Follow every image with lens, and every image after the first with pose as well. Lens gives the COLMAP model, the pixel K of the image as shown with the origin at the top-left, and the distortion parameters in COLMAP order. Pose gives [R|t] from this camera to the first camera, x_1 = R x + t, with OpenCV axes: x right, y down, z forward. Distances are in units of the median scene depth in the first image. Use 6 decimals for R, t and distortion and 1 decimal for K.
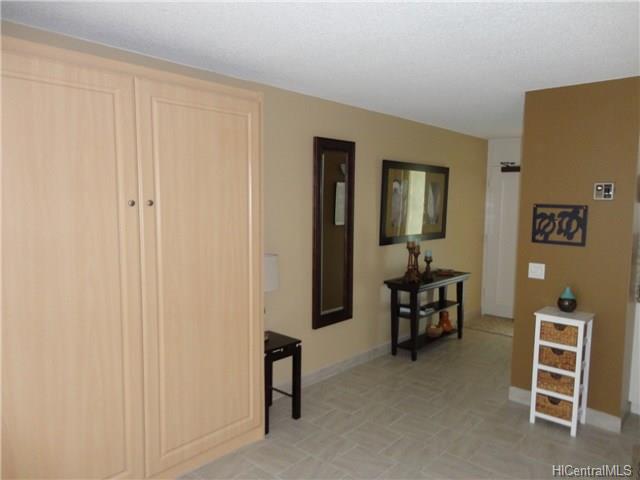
lens RADIAL K [[469.1, 0, 322.0], [0, 469.1, 240.5], [0, 0, 1]] dist [-0.013061, 0.014556]
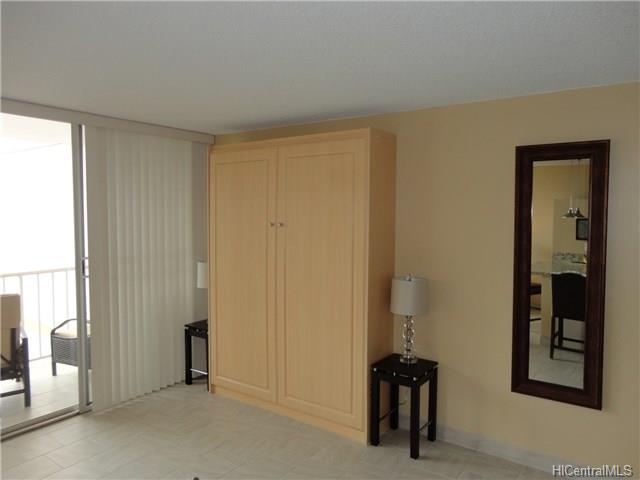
lens RADIAL K [[469.1, 0, 320.3], [0, 469.1, 241.1], [0, 0, 1]] dist [-0.013061, 0.014556]
pose [[0.096569, 0.037029, -0.994637, 0.844568], [-0.099335, 0.994677, 0.027386, -0.056950], [0.990357, 0.096158, 0.099733, 0.689340]]
